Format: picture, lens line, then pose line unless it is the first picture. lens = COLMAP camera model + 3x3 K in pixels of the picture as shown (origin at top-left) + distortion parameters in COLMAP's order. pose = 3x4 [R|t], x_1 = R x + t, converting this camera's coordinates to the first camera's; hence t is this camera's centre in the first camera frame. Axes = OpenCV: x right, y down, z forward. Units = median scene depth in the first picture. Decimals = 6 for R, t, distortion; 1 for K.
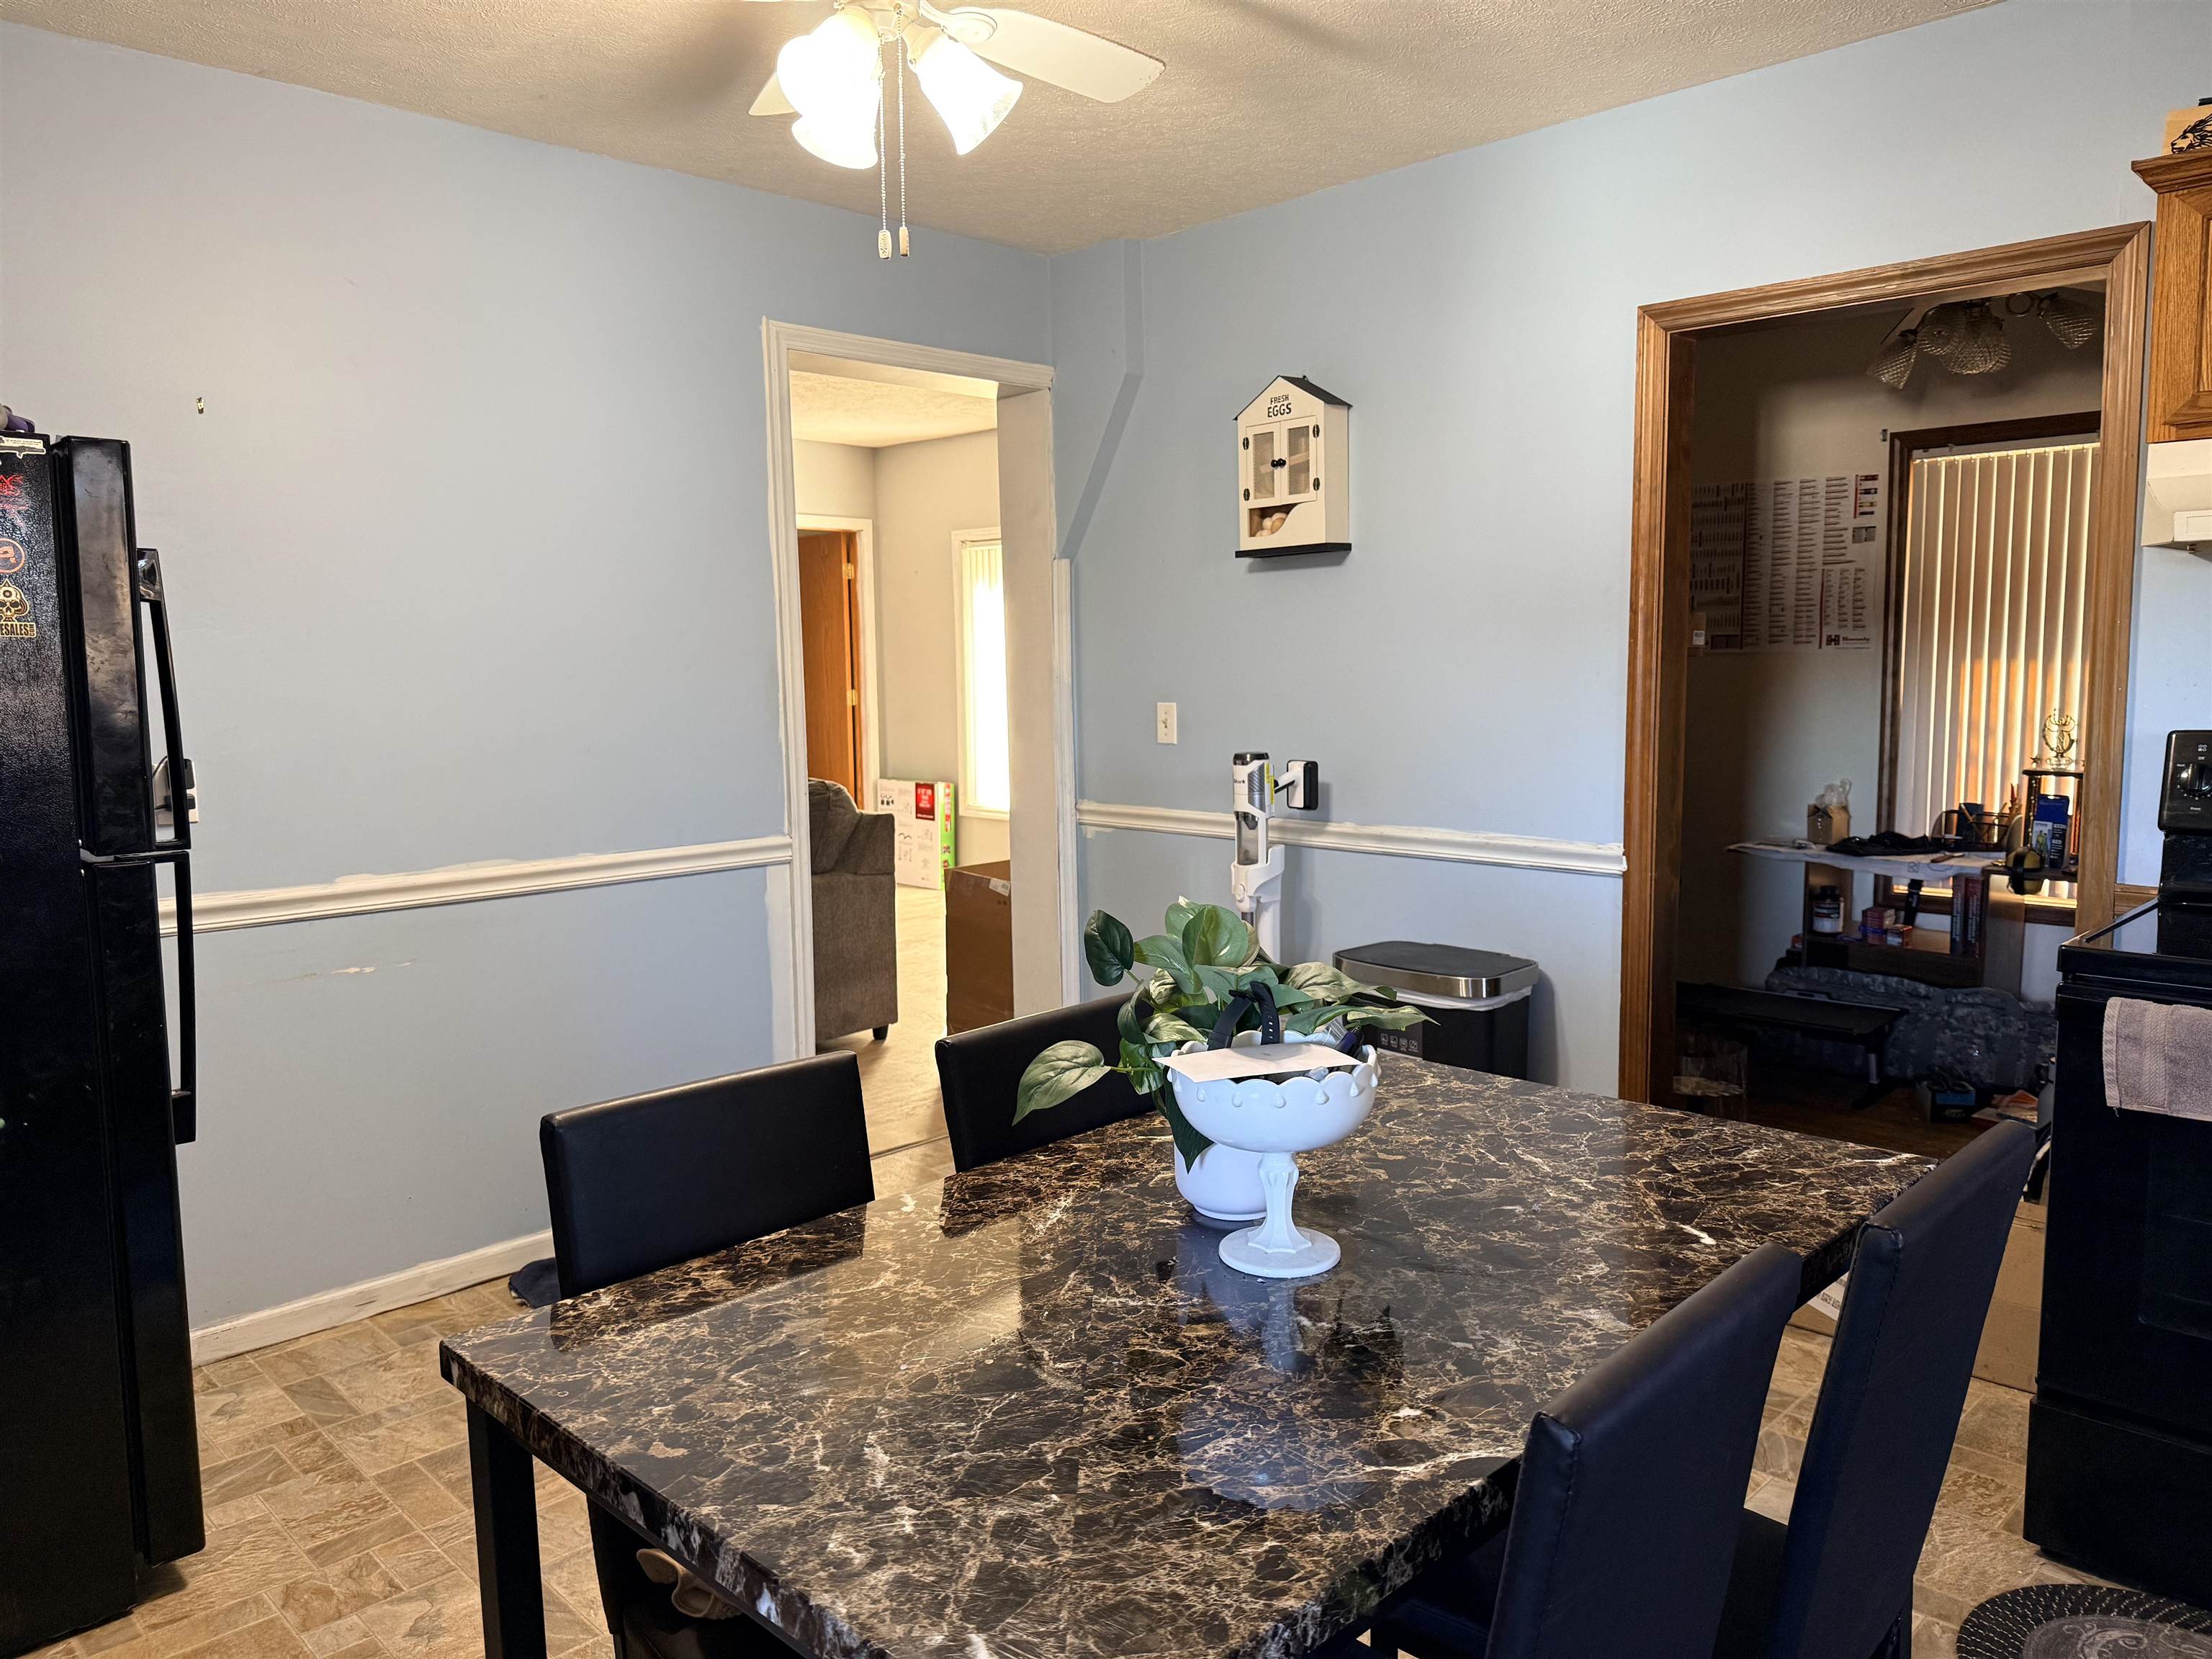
lens RADIAL K [[1568.3, 0, 1105.2], [0, 1568.3, 835.6], [0, 0, 1]] dist [0.002813, 0.000055]
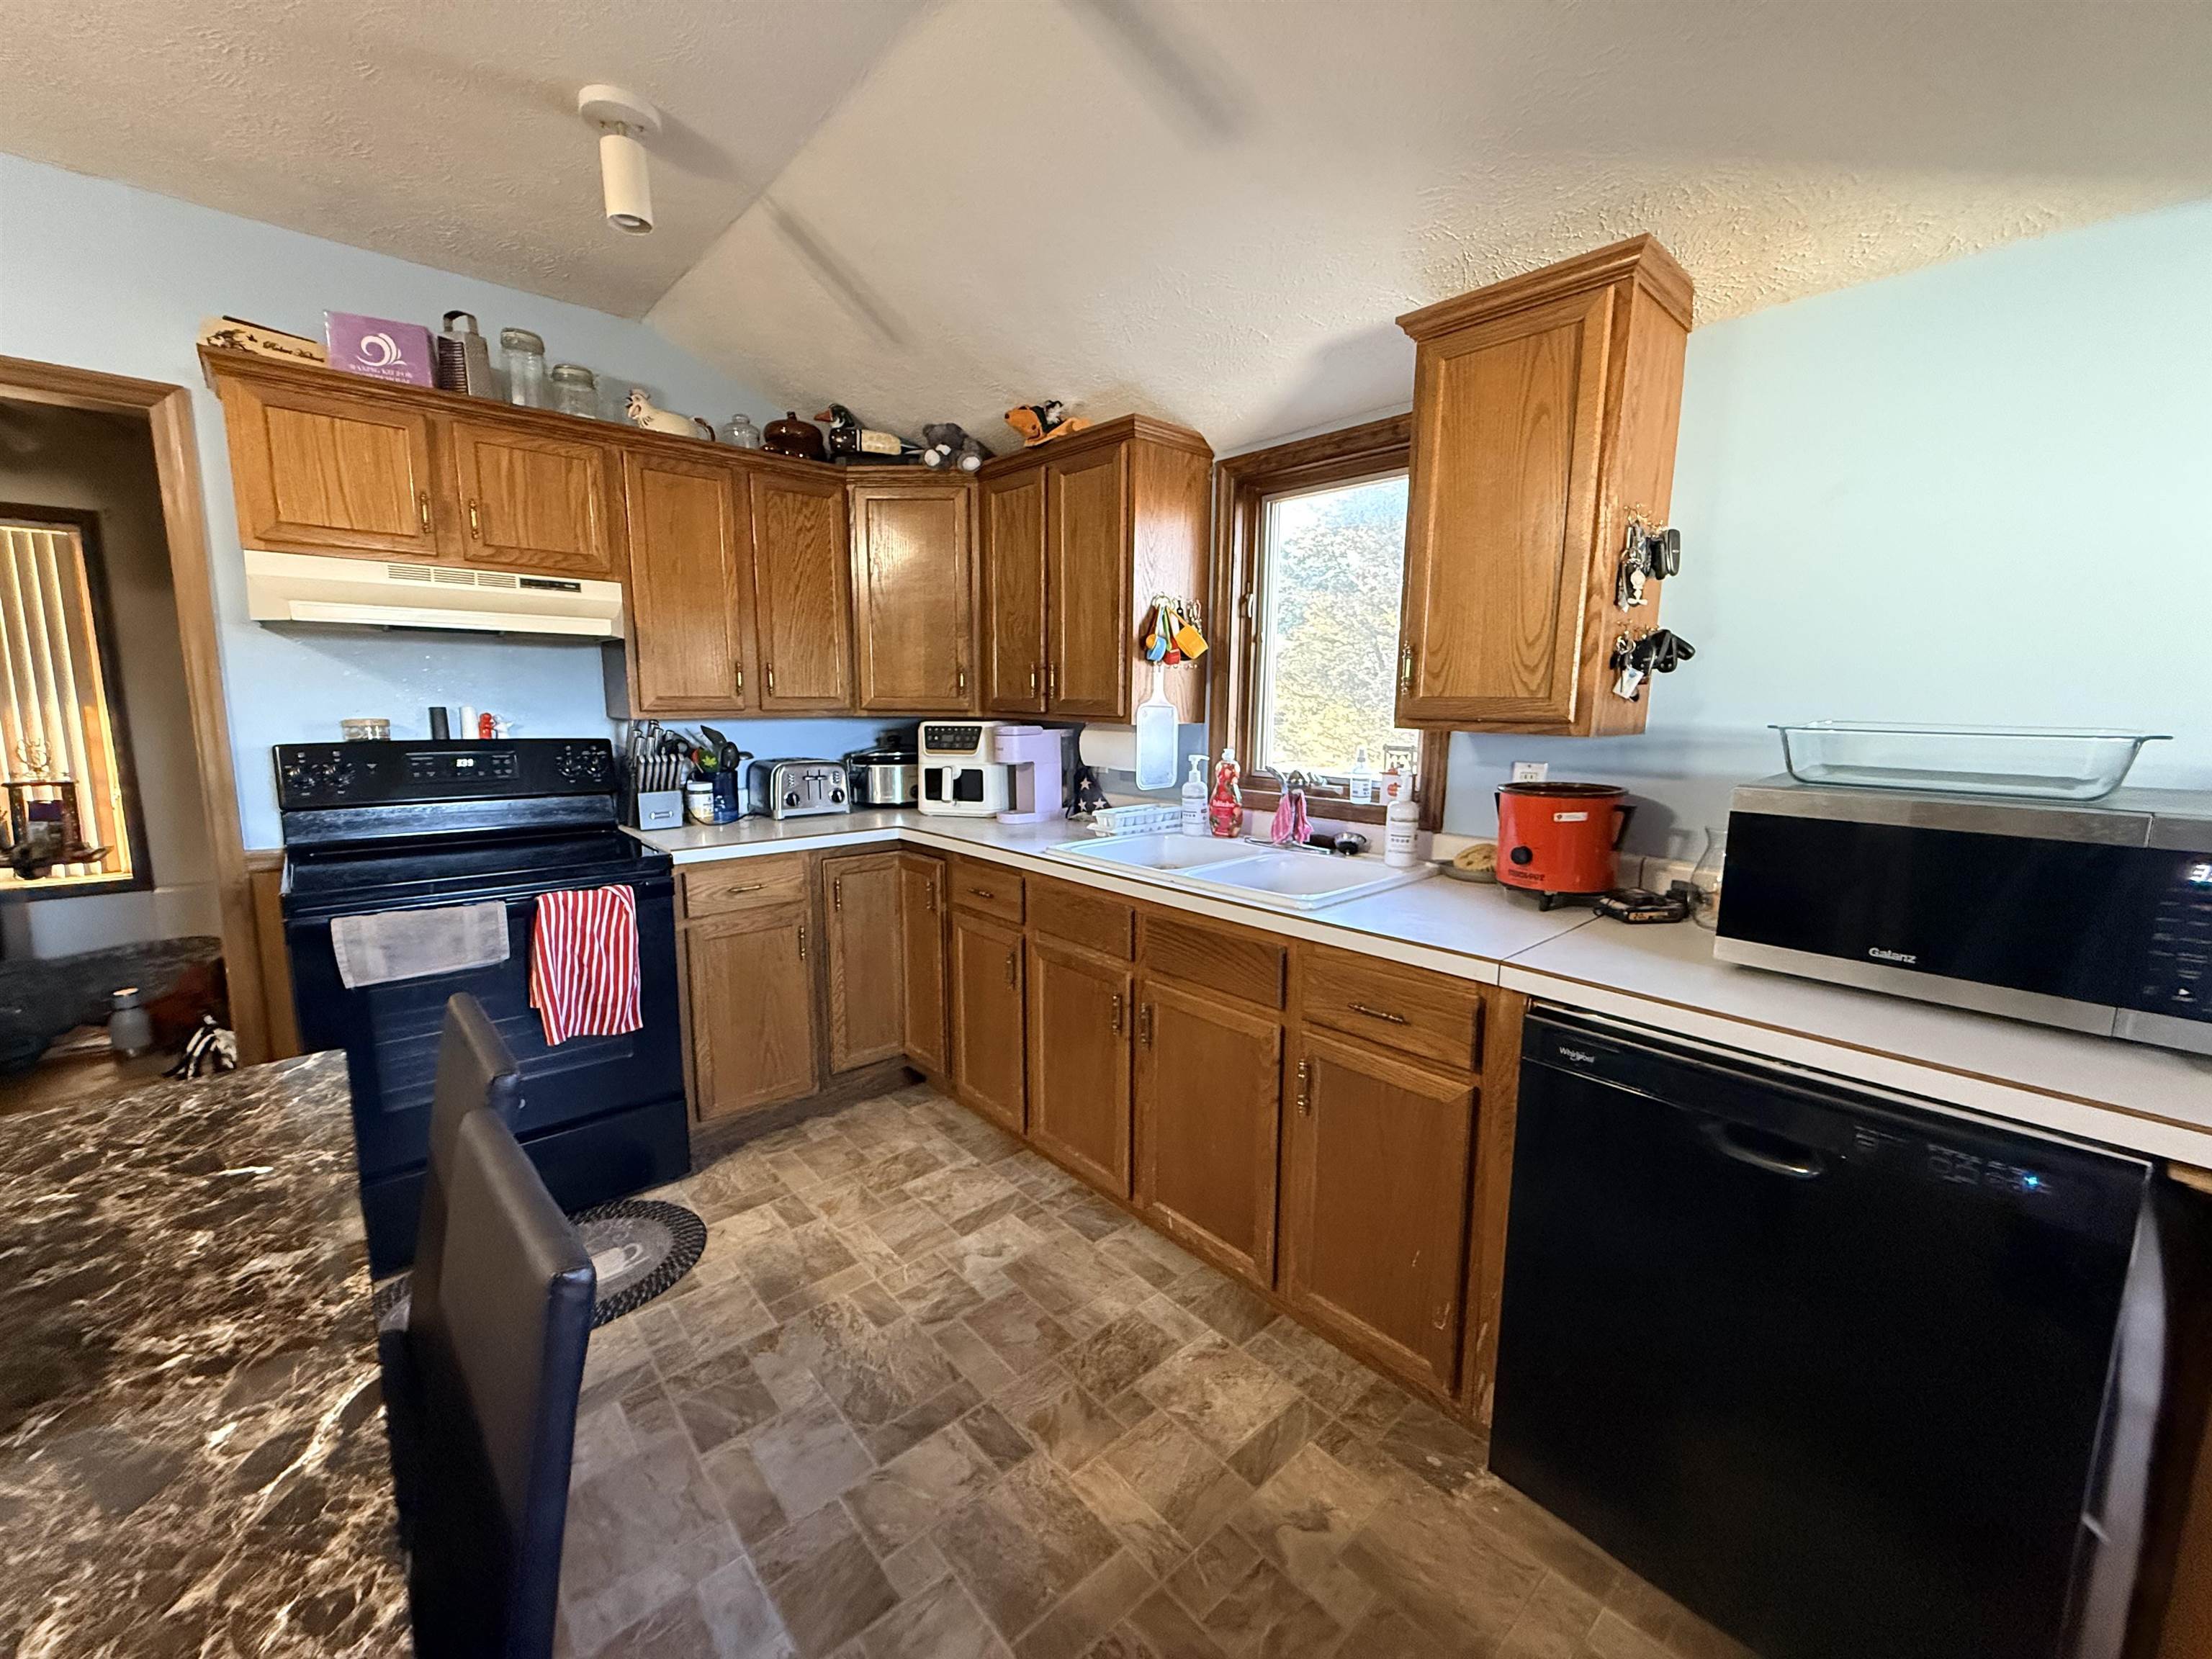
lens RADIAL K [[877.7, 0, 1098.4], [0, 877.7, 827.2], [0, 0, 1]] dist [0.001473, 0.000505]
pose [[0.049690, -0.127794, 0.990555, -0.205871], [0.096474, 0.987757, 0.122593, -0.024348], [-0.994094, 0.089472, 0.061411, 0.258579]]
